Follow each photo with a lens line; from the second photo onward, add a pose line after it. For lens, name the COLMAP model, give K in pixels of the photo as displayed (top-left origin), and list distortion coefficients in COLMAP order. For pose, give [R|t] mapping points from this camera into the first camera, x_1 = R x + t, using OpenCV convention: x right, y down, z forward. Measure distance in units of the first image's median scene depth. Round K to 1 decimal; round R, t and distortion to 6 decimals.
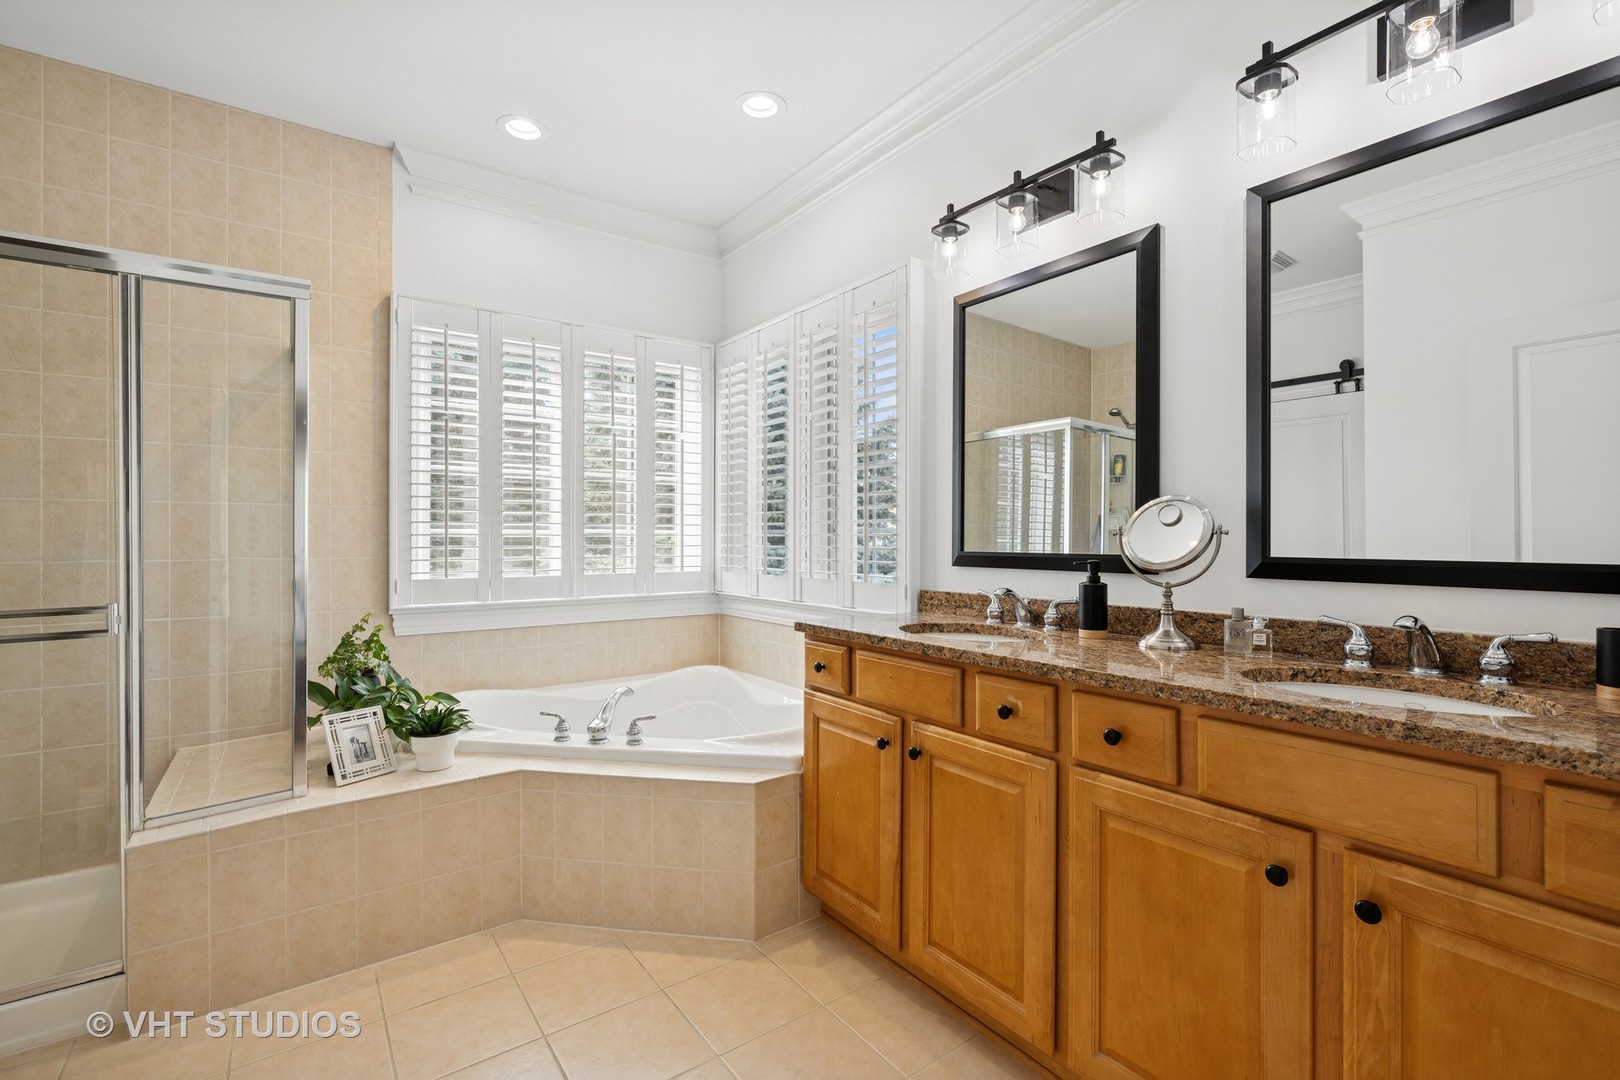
lens RADIAL K [[718.5, 0, 811.5], [0, 718.5, 539.4], [0, 0, 1]] dist [-0.004660, 0.000501]
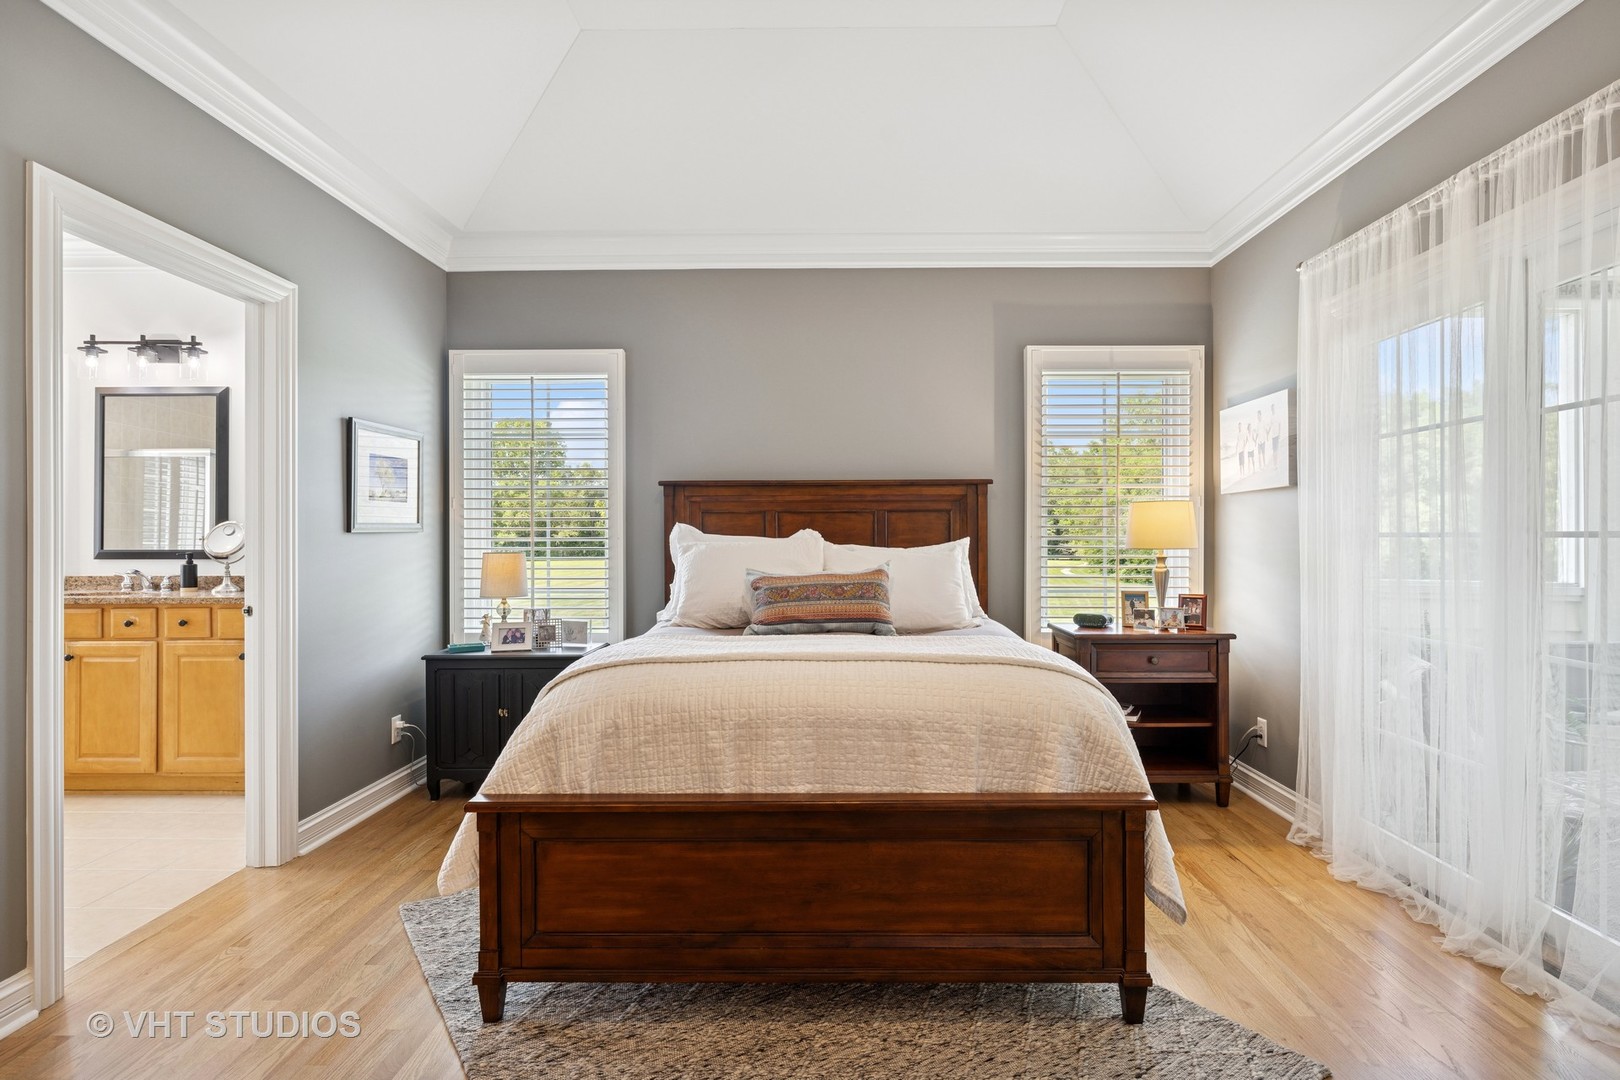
lens RADIAL K [[805.9, 0, 813.8], [0, 805.9, 539.2], [0, 0, 1]] dist [-0.000192, 0.000805]
pose [[0.598577, -0.000445, 0.801065, -0.360831], [0.002380, 0.999996, -0.001223, -0.001803], [-0.801061, 0.002639, 0.598576, -1.732969]]
